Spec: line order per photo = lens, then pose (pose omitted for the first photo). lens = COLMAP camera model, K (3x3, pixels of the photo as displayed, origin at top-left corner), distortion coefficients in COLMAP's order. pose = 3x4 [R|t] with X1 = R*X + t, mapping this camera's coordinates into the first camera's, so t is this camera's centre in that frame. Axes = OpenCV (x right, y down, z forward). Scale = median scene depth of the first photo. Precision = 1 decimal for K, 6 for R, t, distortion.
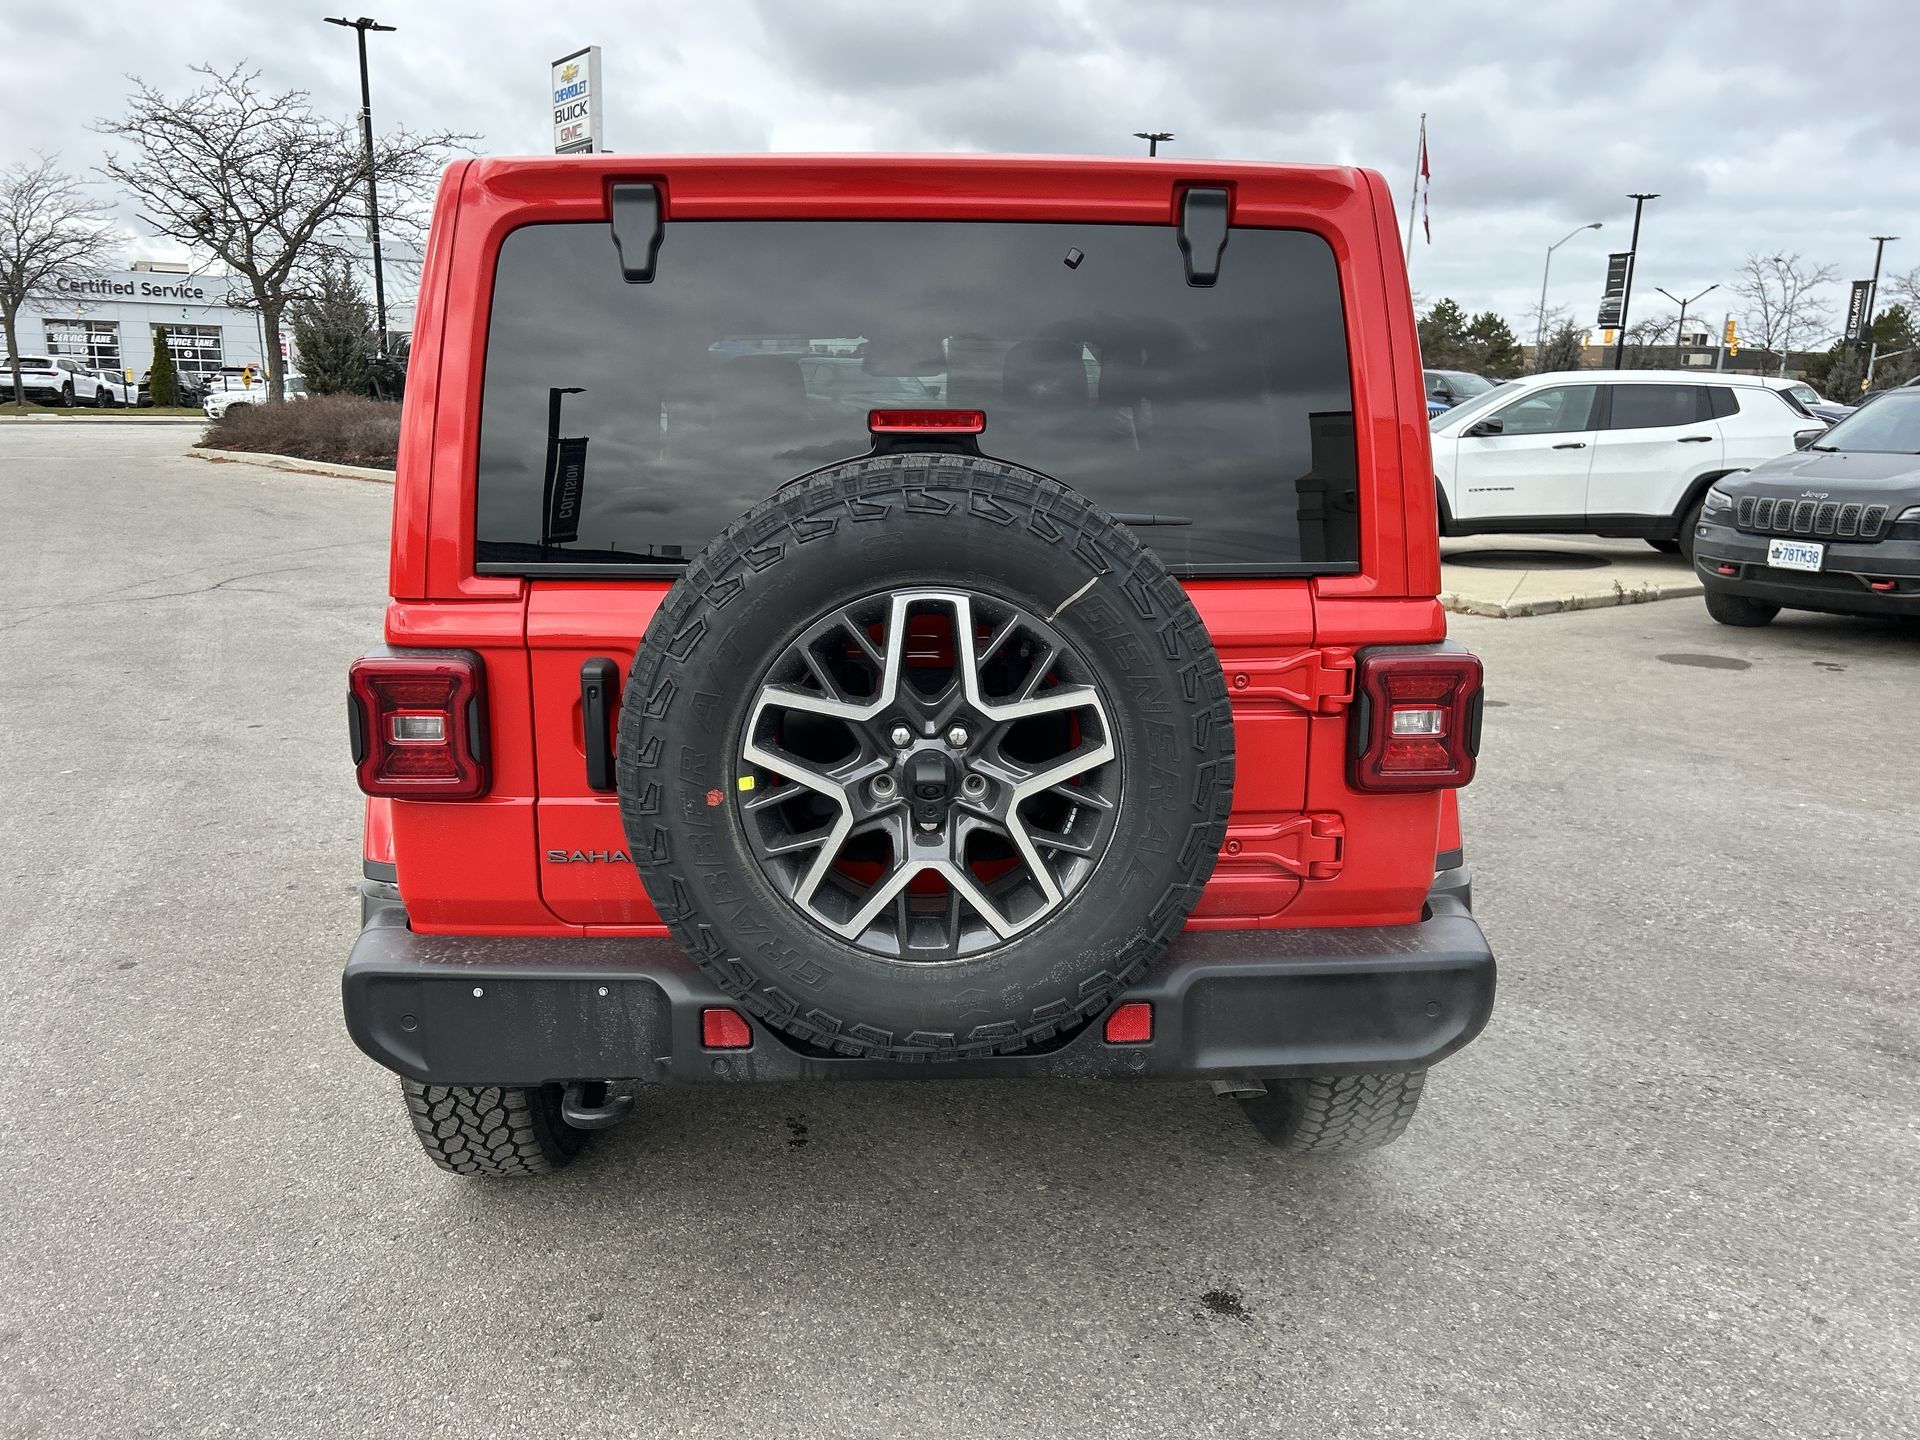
lens RADIAL K [[1442.3, 0, 944.9], [0, 1442.3, 723.4], [0, 0, 1]] dist [0.064462, -0.068418]
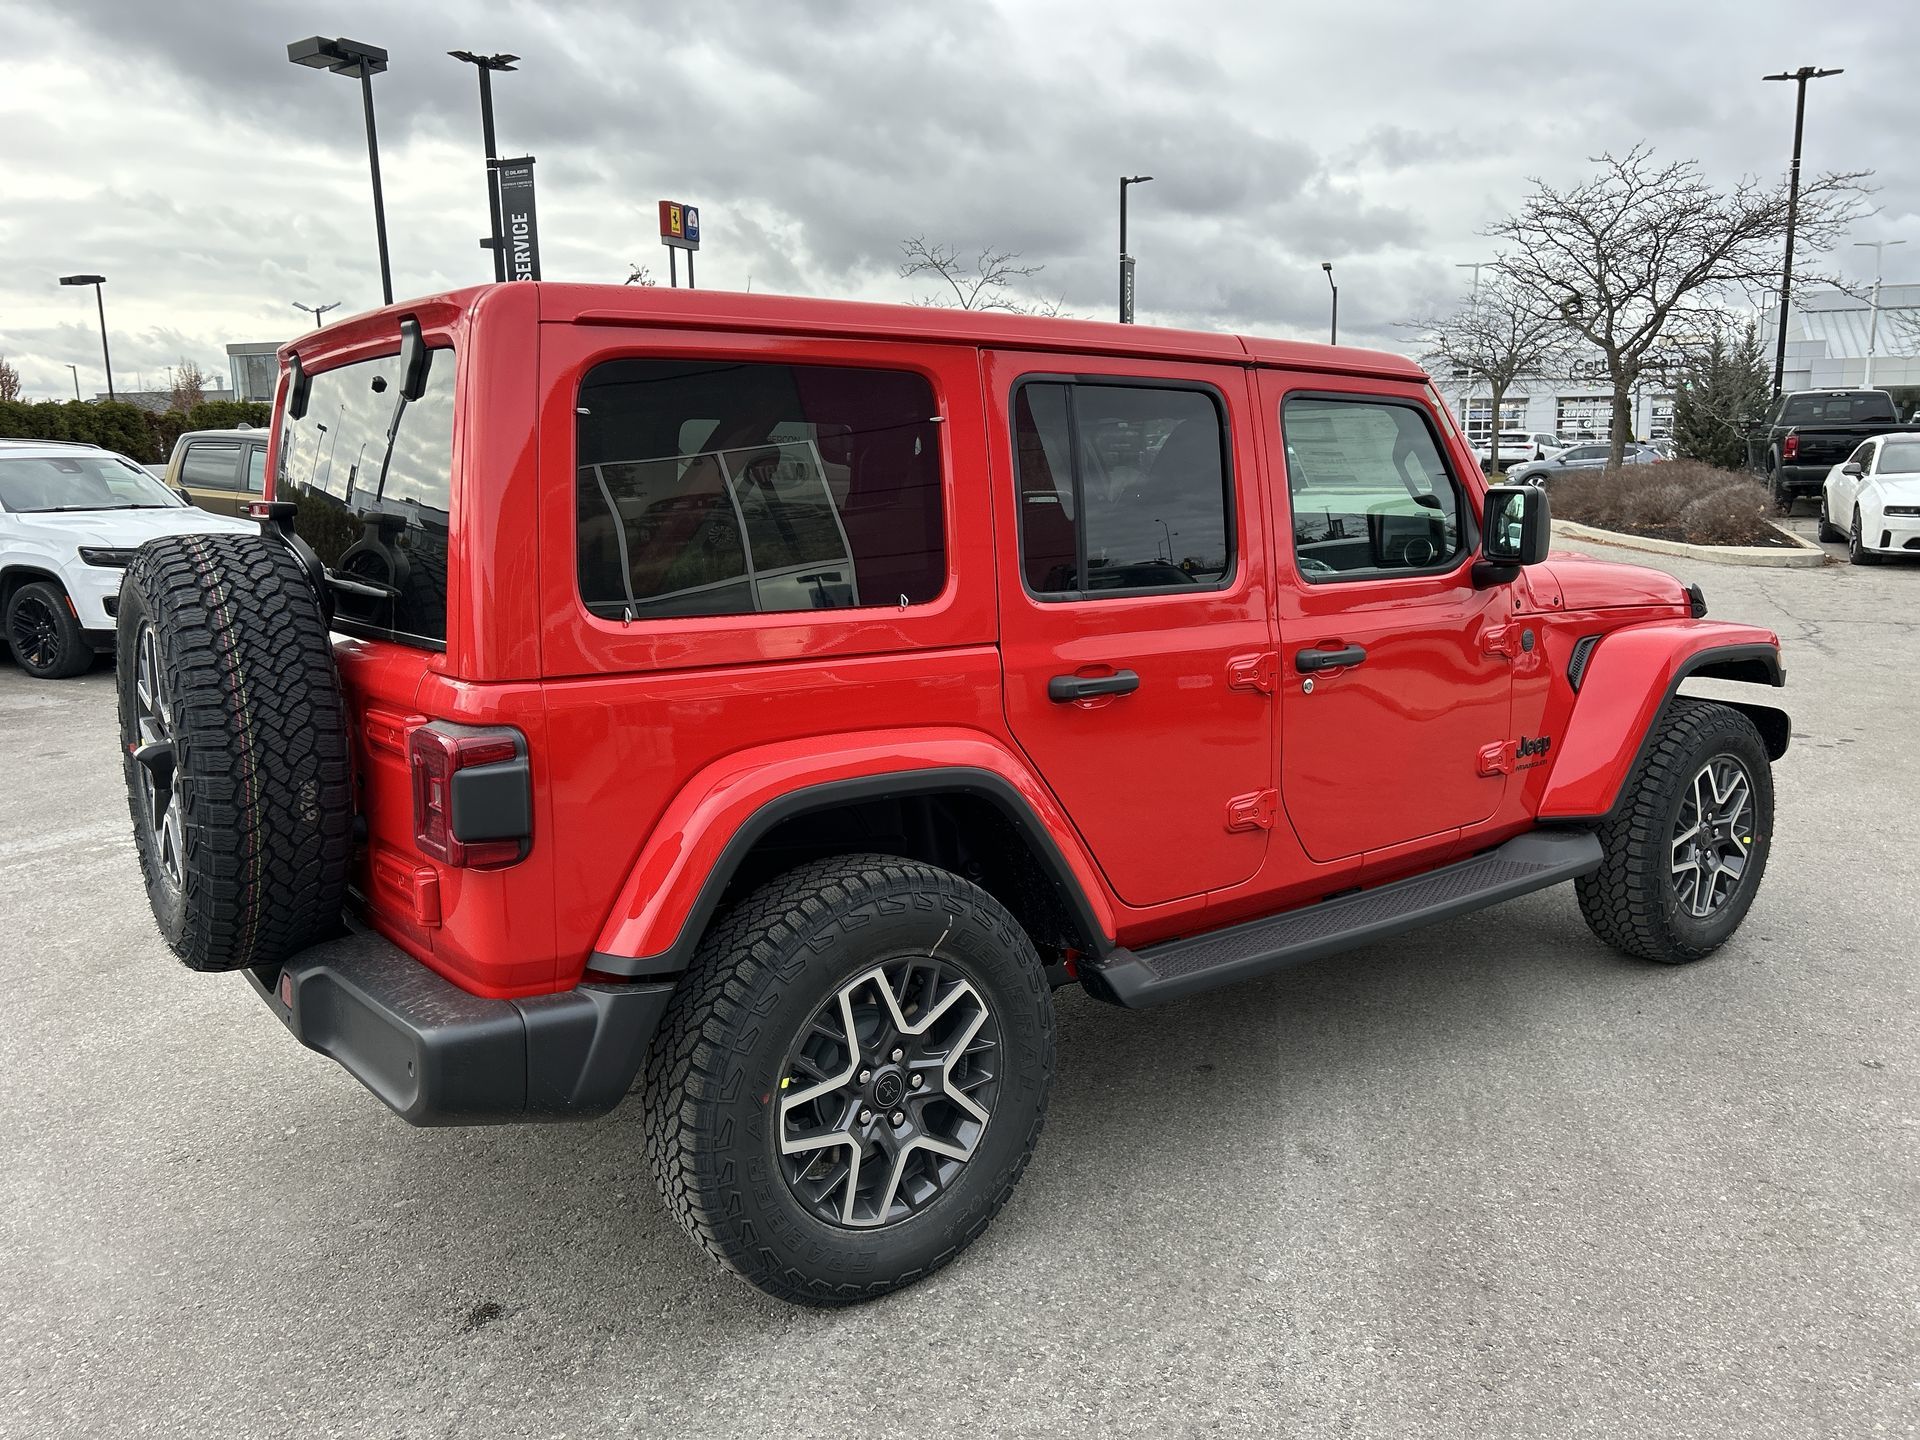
lens RADIAL K [[1442.3, 0, 949.6], [0, 1442.3, 696.1], [0, 0, 1]] dist [0.064462, -0.068418]
pose [[0.568917, 0.110520, -0.814935, 1.403897], [-0.160273, 0.986829, 0.021944, -0.156255], [0.806626, 0.118128, 0.579137, 0.682737]]
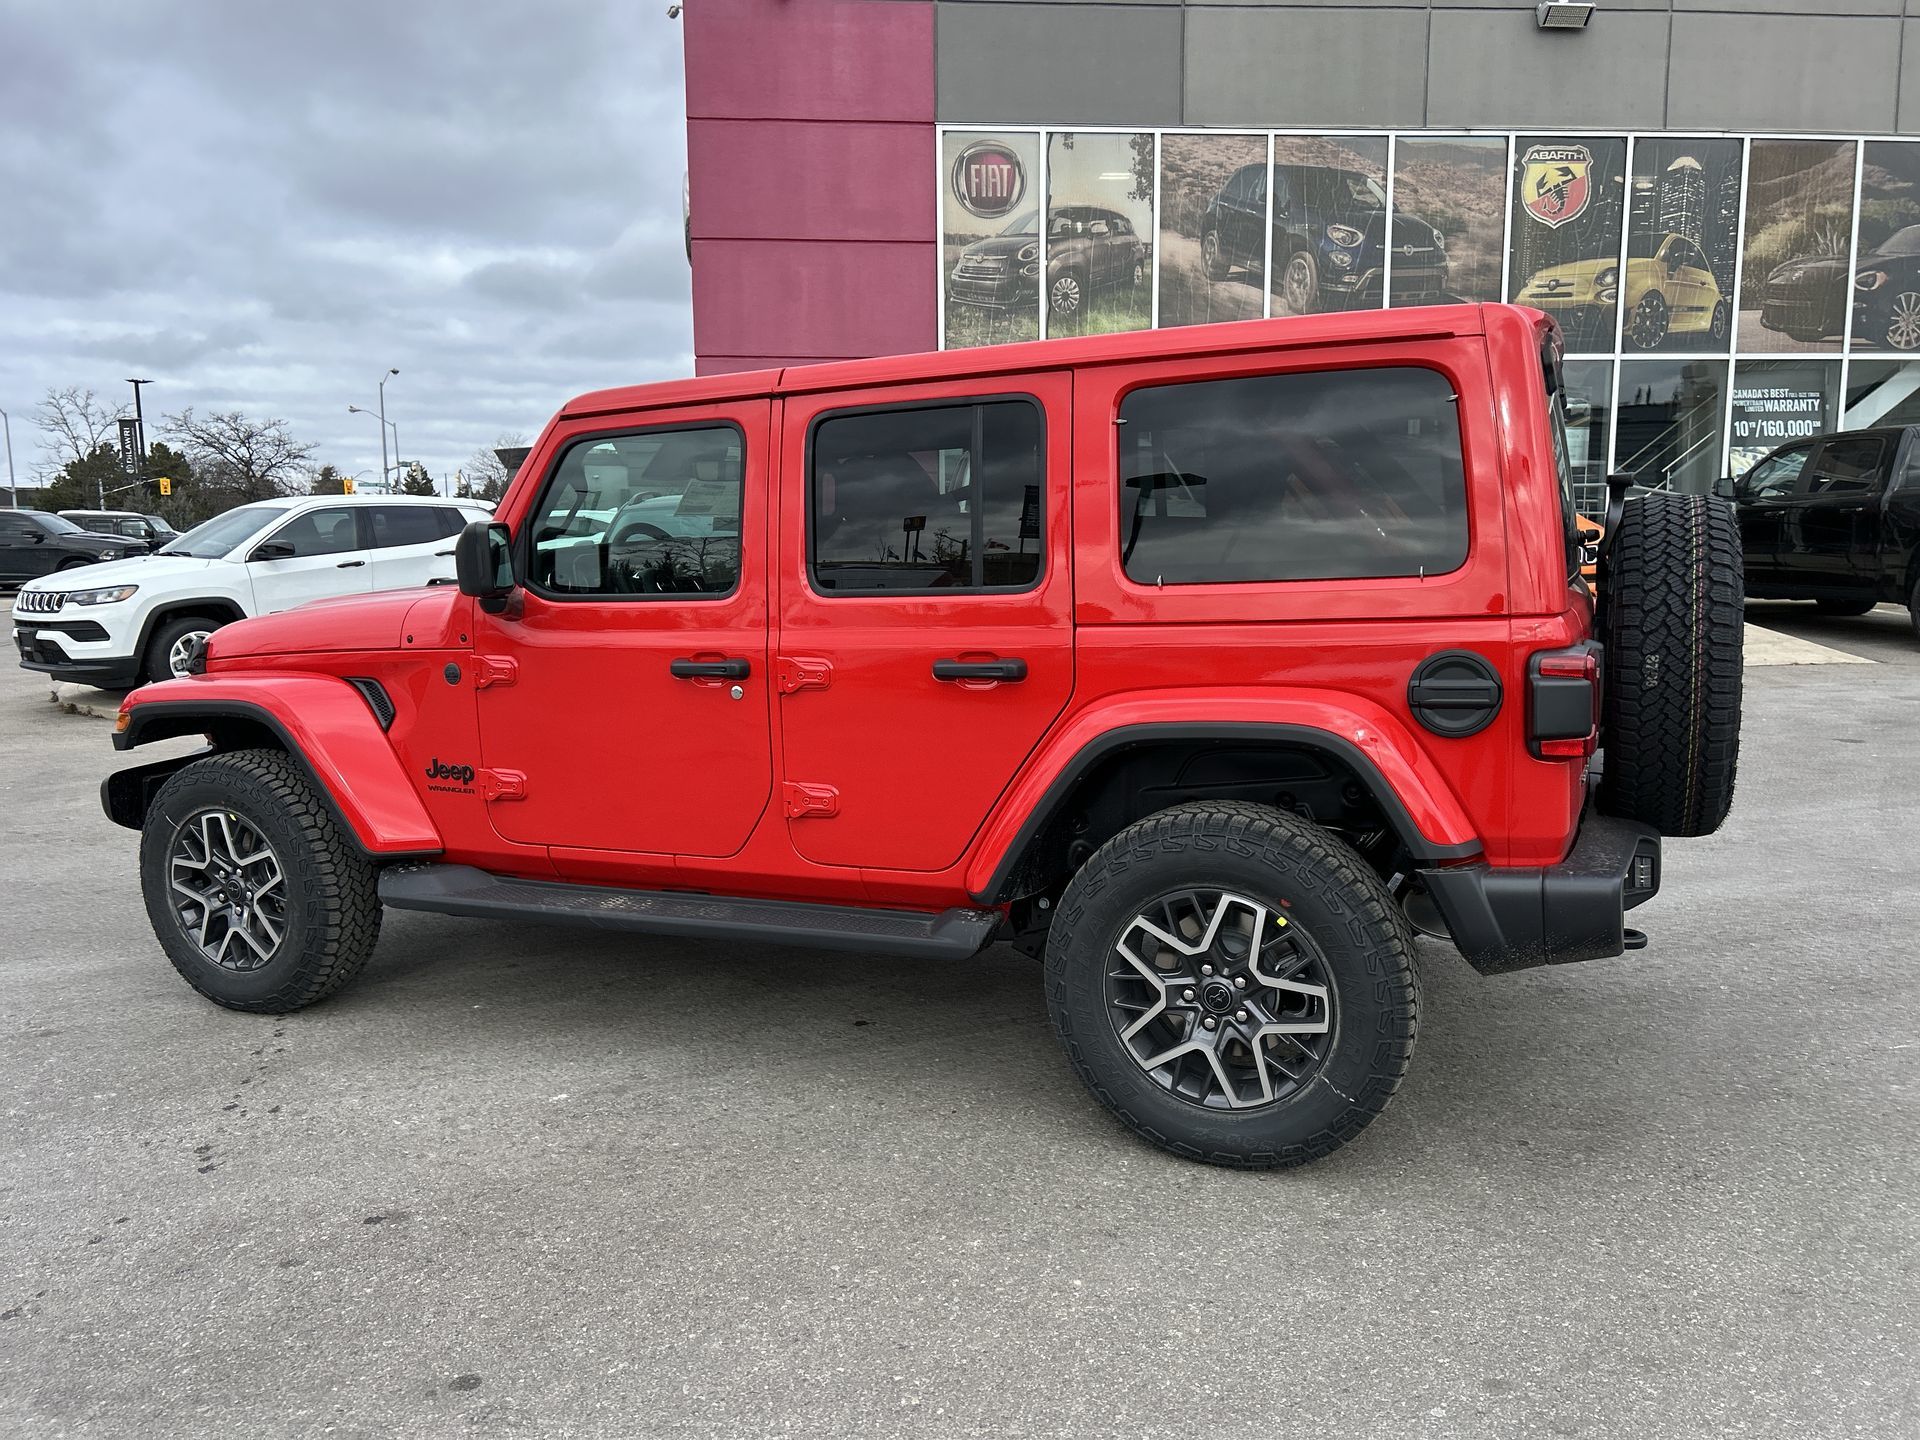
lens RADIAL K [[1442.3, 0, 947.8], [0, 1442.3, 719.2], [0, 0, 1]] dist [0.064462, -0.068418]
pose [[0.444168, -0.148117, 0.883615, -1.843763], [0.228556, 0.972342, 0.048101, -0.185221], [-0.866301, 0.180591, 0.465736, 0.869097]]
